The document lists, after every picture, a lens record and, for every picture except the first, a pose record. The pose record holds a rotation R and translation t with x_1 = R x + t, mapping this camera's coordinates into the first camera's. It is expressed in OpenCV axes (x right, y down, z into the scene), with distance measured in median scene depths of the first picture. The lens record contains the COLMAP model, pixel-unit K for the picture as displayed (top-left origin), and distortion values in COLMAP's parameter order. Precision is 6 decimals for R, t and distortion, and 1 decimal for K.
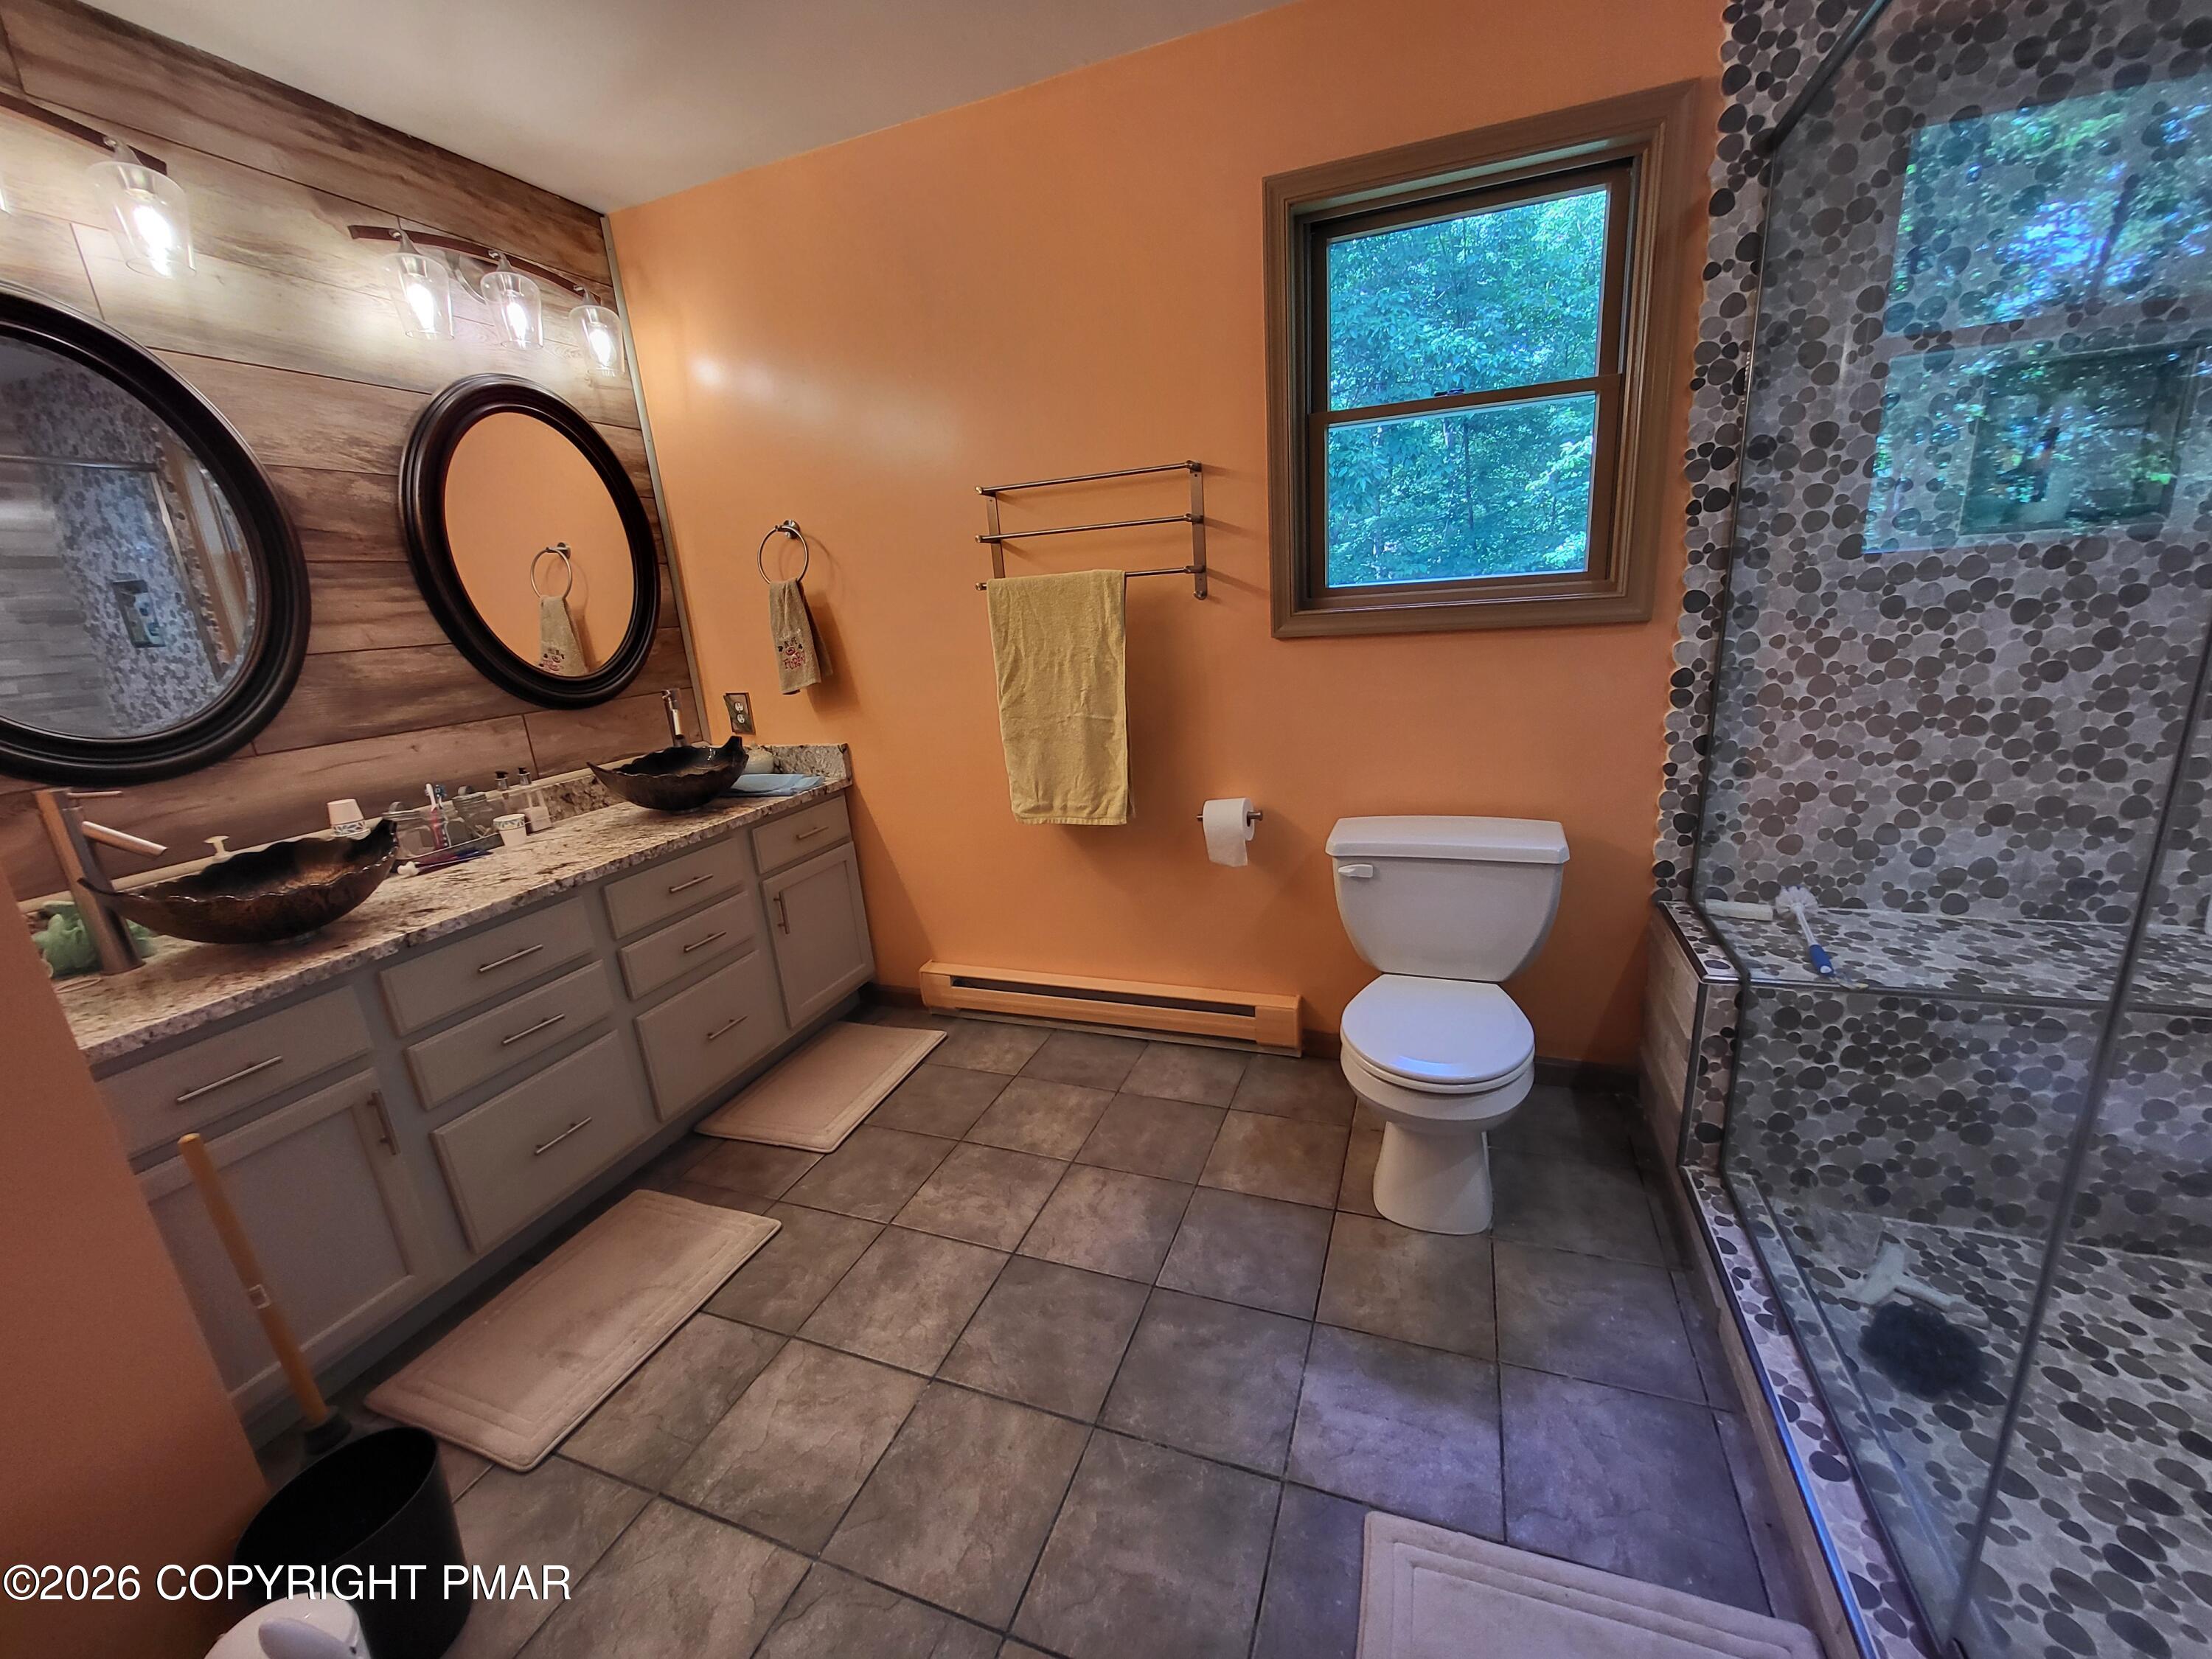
lens RADIAL K [[865.9, 0, 1120.6], [0, 865.9, 830.7], [0, 0, 1]] dist [-0.008198, 0.000069]
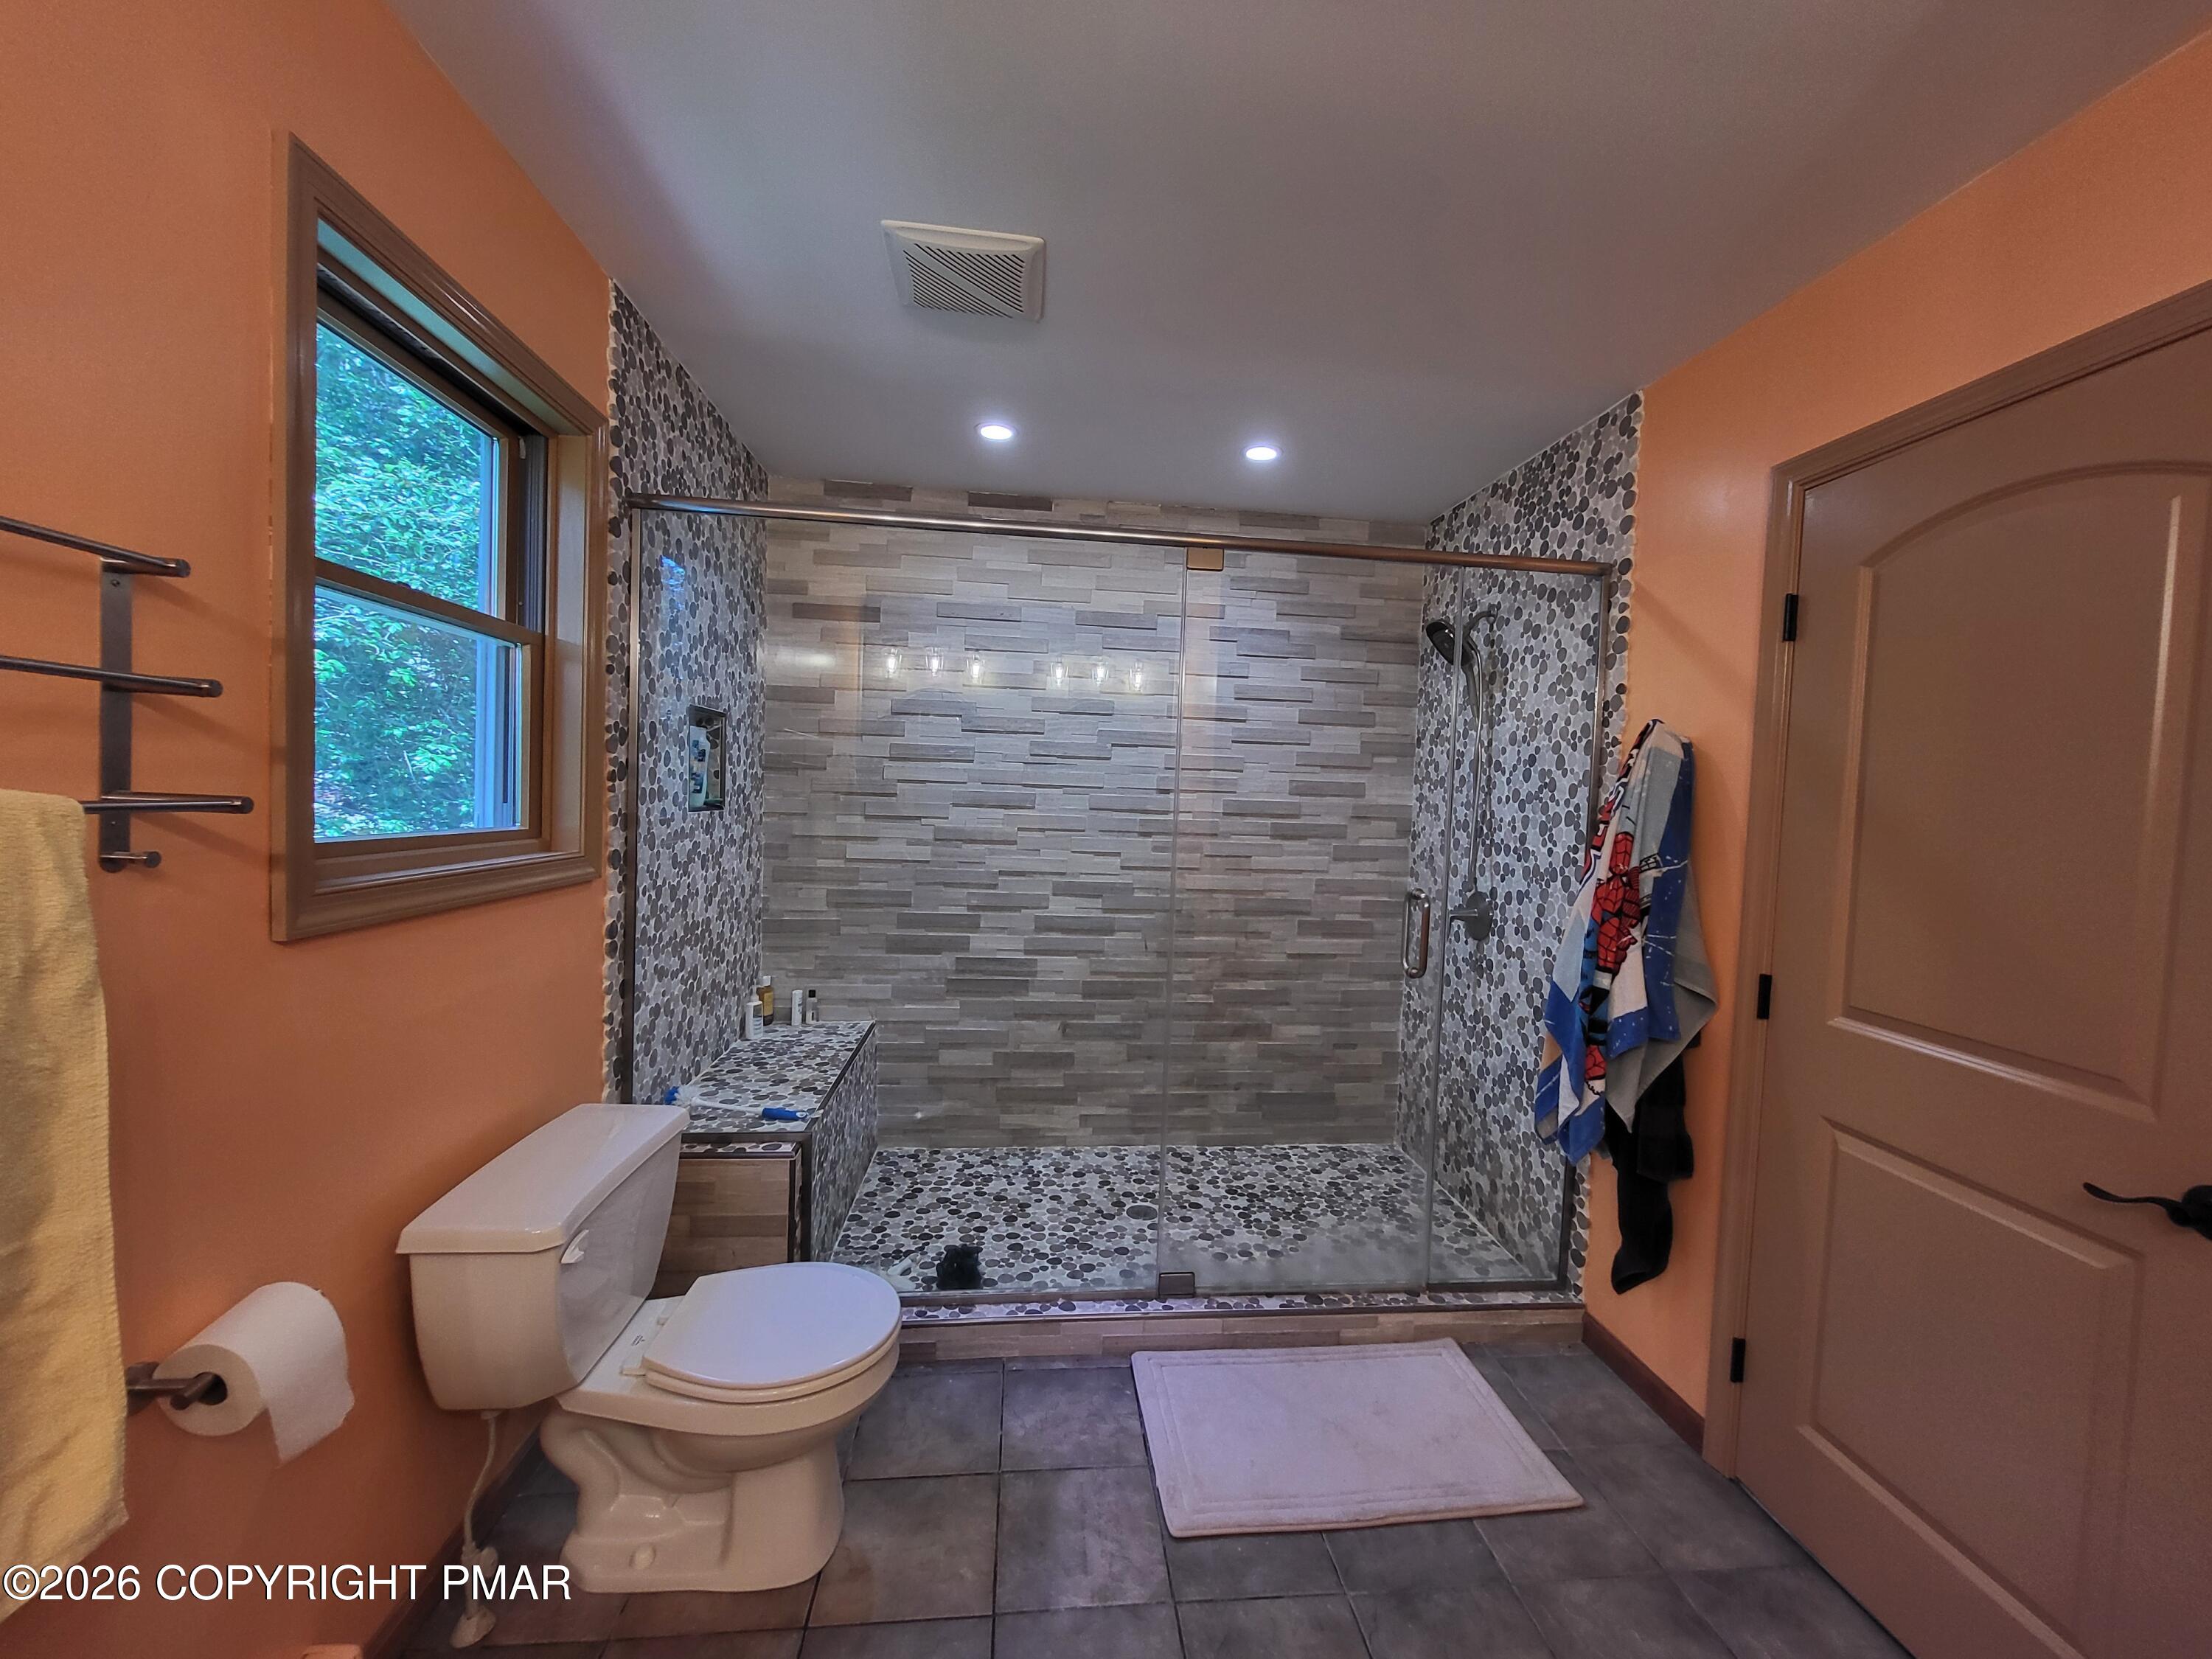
lens RADIAL K [[865.9, 0, 1120.6], [0, 865.9, 830.7], [0, 0, 1]] dist [-0.008198, 0.000069]
pose [[-0.450772, 0.017940, 0.892459, -0.638953], [0.232879, 0.967537, 0.098176, -0.287114], [-0.861726, 0.252090, -0.440316, 1.020811]]
